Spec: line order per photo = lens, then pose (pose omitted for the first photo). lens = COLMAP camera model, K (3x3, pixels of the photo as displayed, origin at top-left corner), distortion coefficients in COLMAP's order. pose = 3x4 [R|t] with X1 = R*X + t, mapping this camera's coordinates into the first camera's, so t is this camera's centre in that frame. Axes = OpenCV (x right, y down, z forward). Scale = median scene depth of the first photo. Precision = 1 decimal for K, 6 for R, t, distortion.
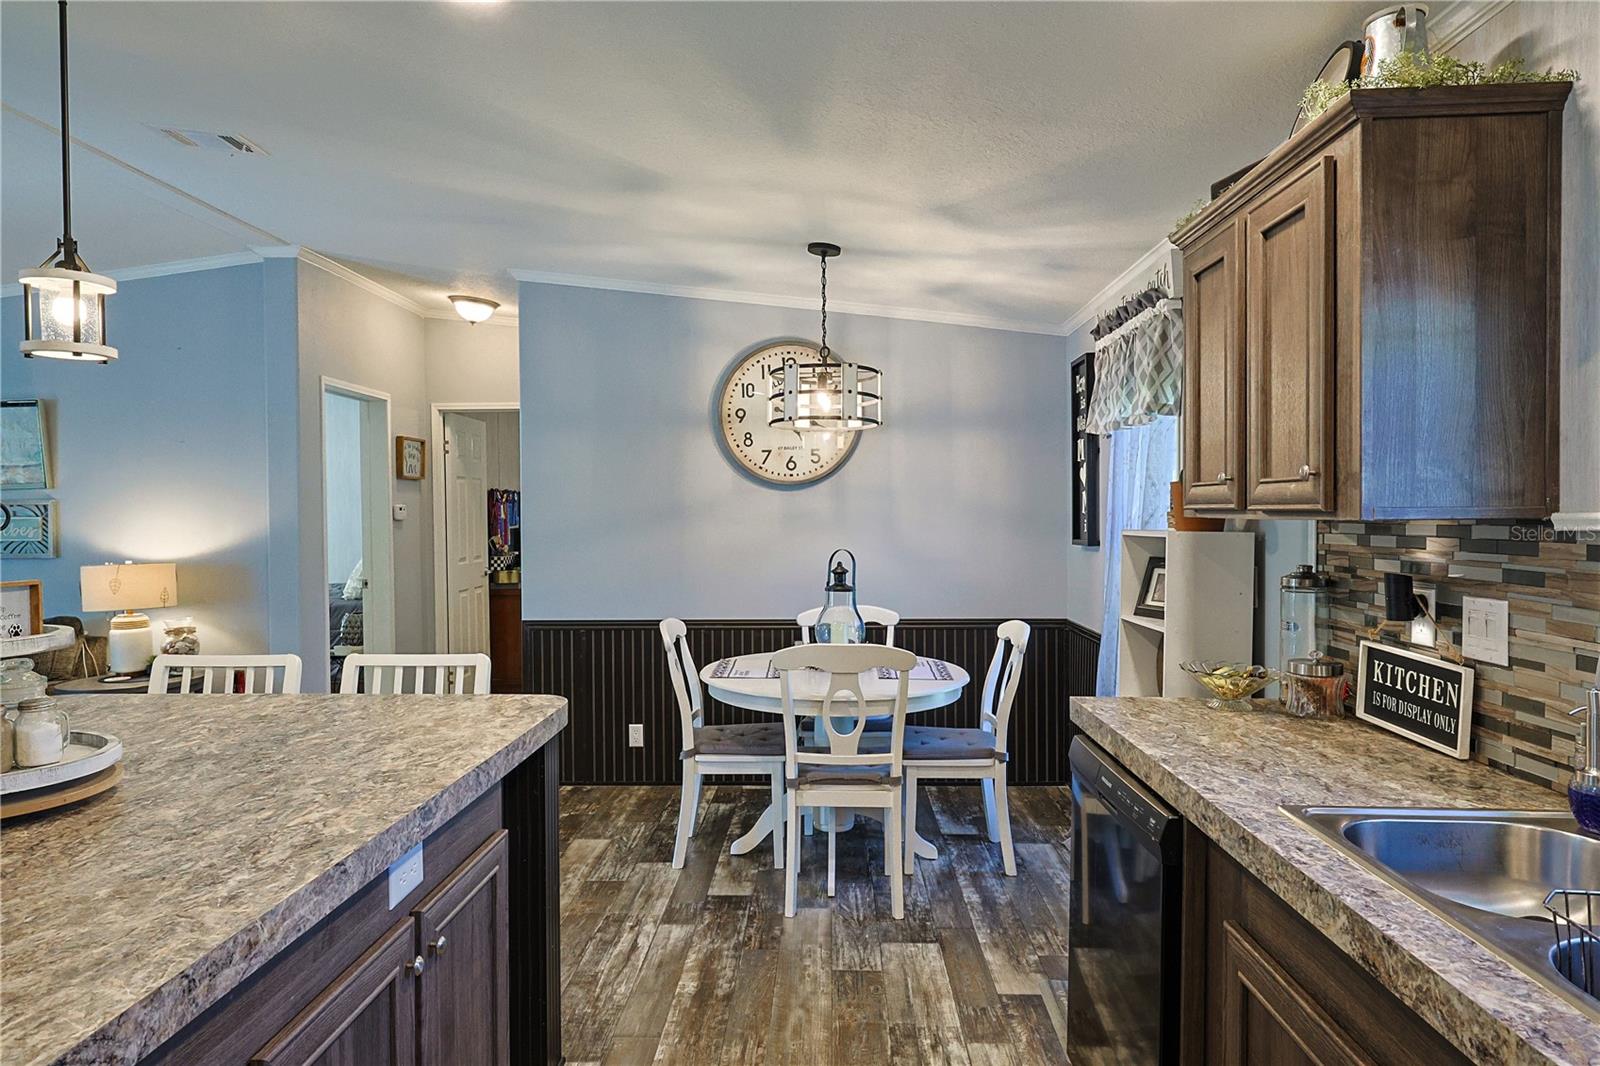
lens RADIAL K [[952.6, 0, 784.5], [0, 952.6, 510.8], [0, 0, 1]] dist [0.000167, 0.001137]
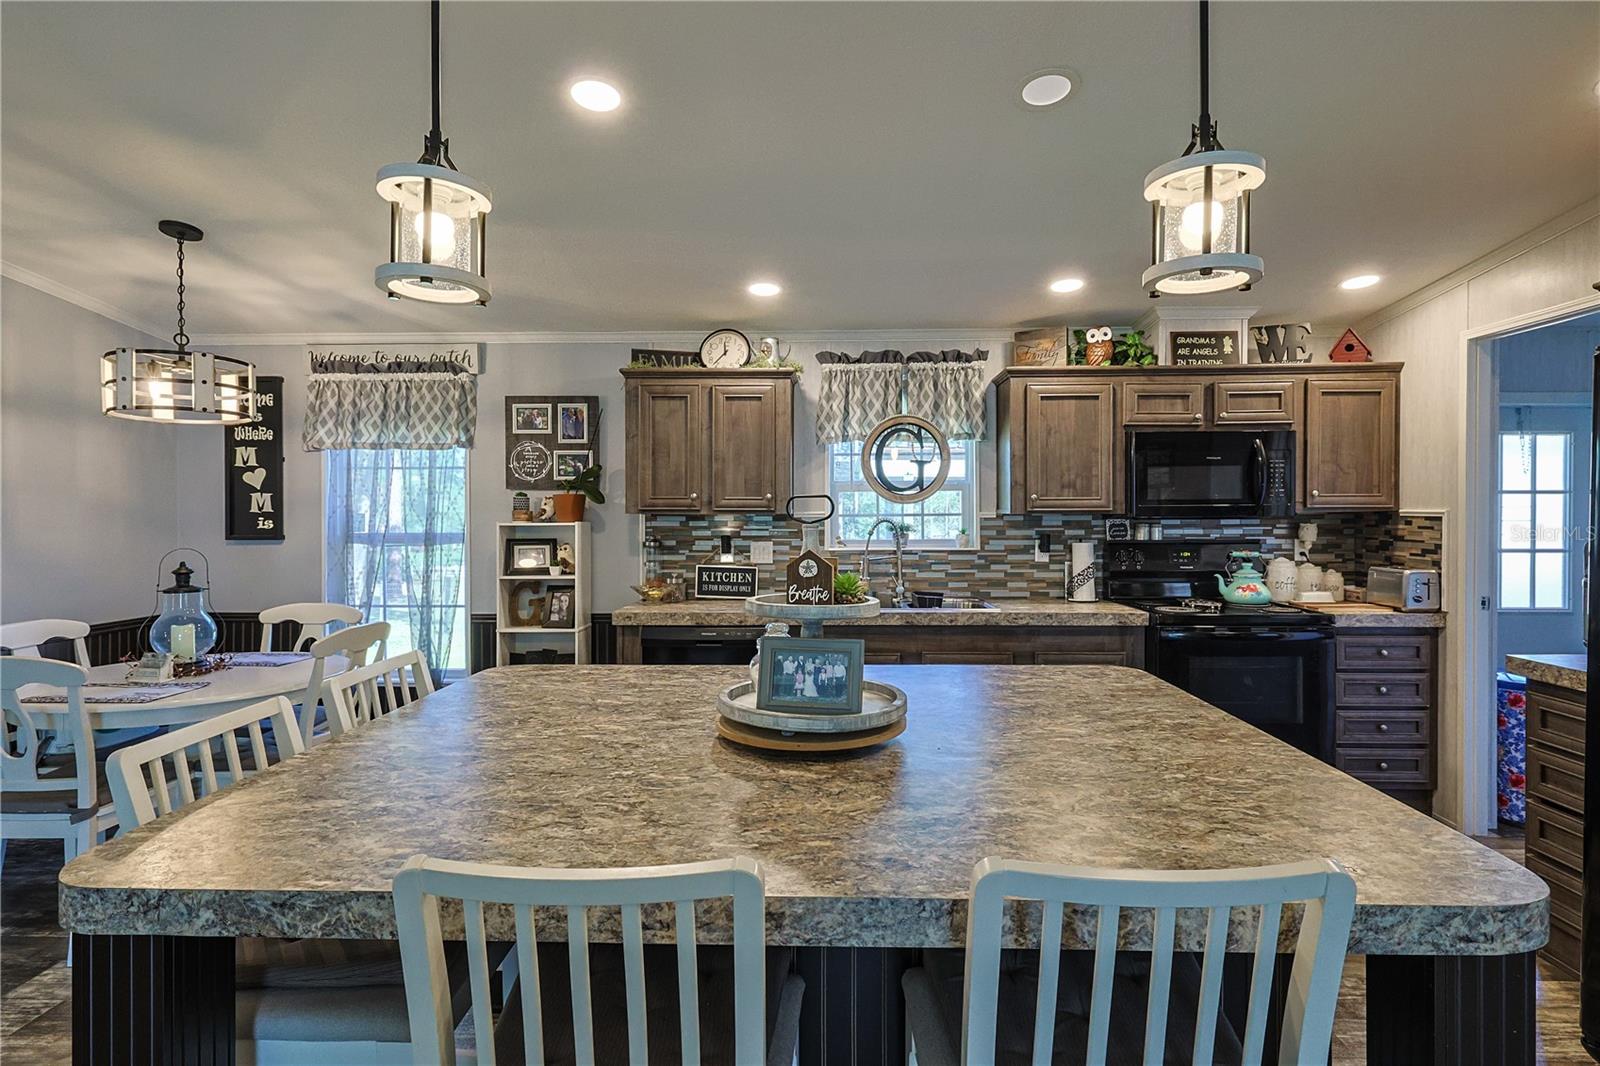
lens RADIAL K [[813.1, 0, 826.0], [0, 813.1, 513.0], [0, 0, 1]] dist [0.005565, 0.000160]
pose [[-0.016152, 0.005248, 0.999856, -0.815050], [-0.001459, 0.999985, -0.005272, 0.008489], [-0.999868, -0.001544, -0.016144, 0.398264]]
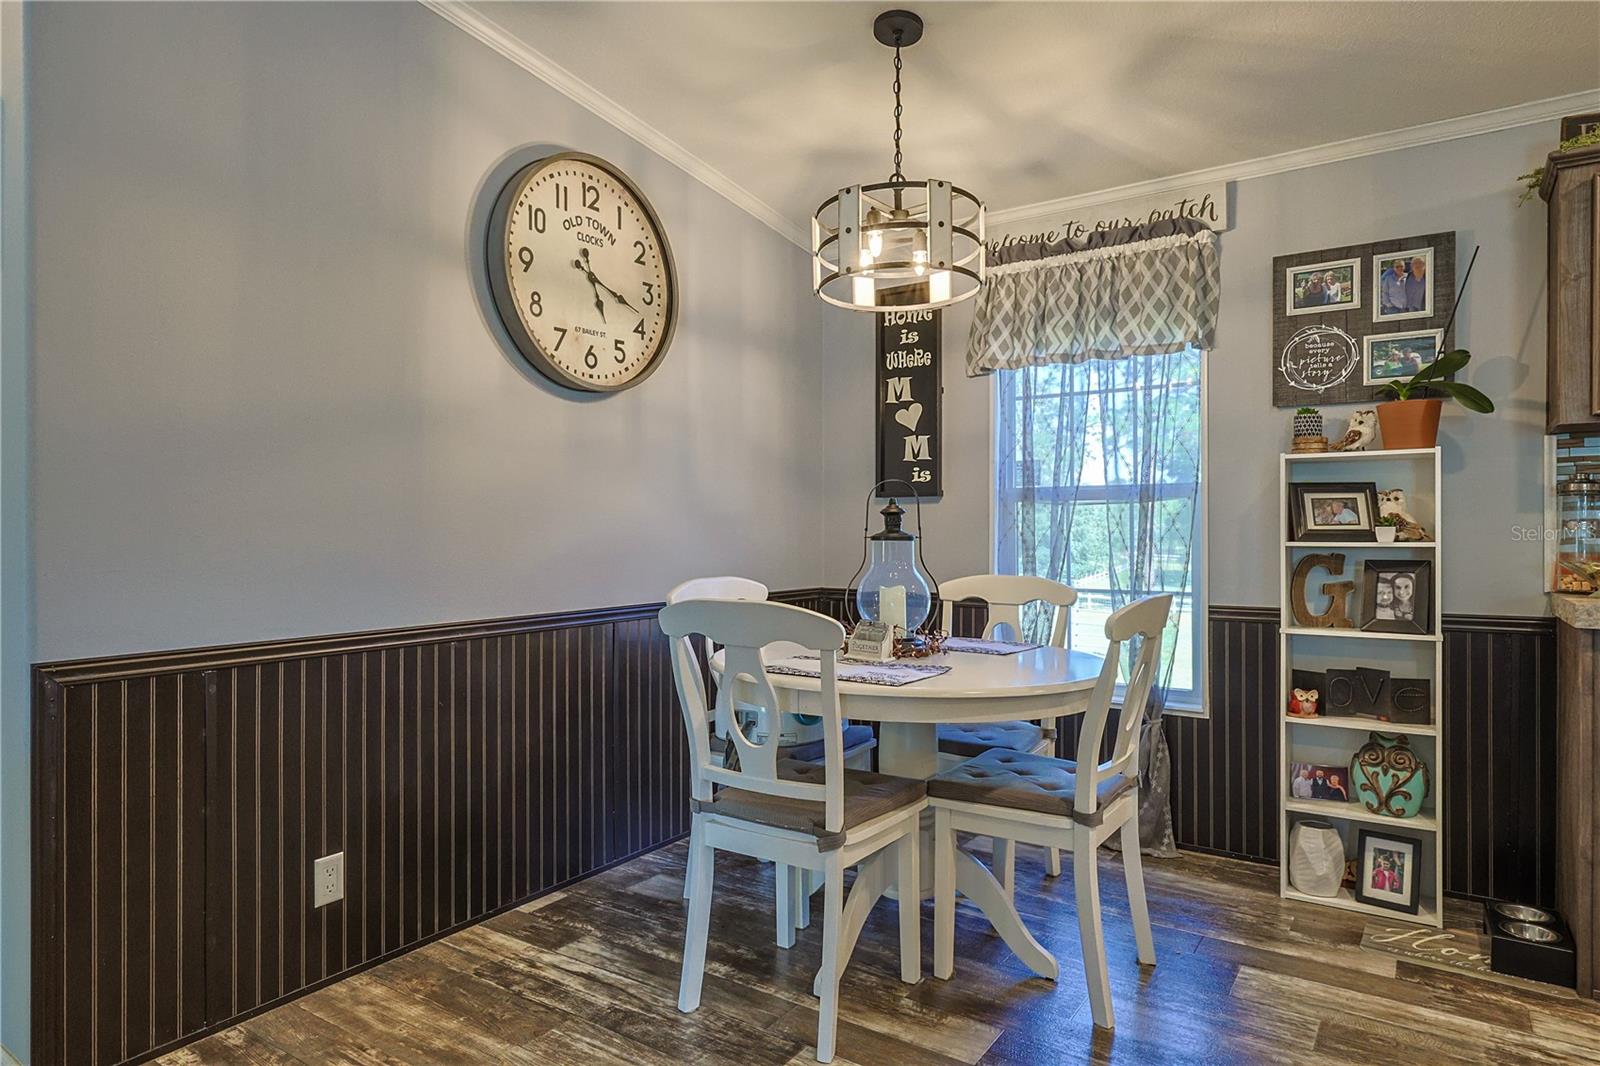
lens RADIAL K [[952.6, 0, 797.9], [0, 952.6, 521.0], [0, 0, 1]] dist [0.000167, 0.001137]
pose [[0.534475, 0.015055, 0.845050, -0.586805], [-0.005988, 0.999884, -0.014026, 0.085255], [-0.845163, 0.002436, 0.534503, 0.742467]]
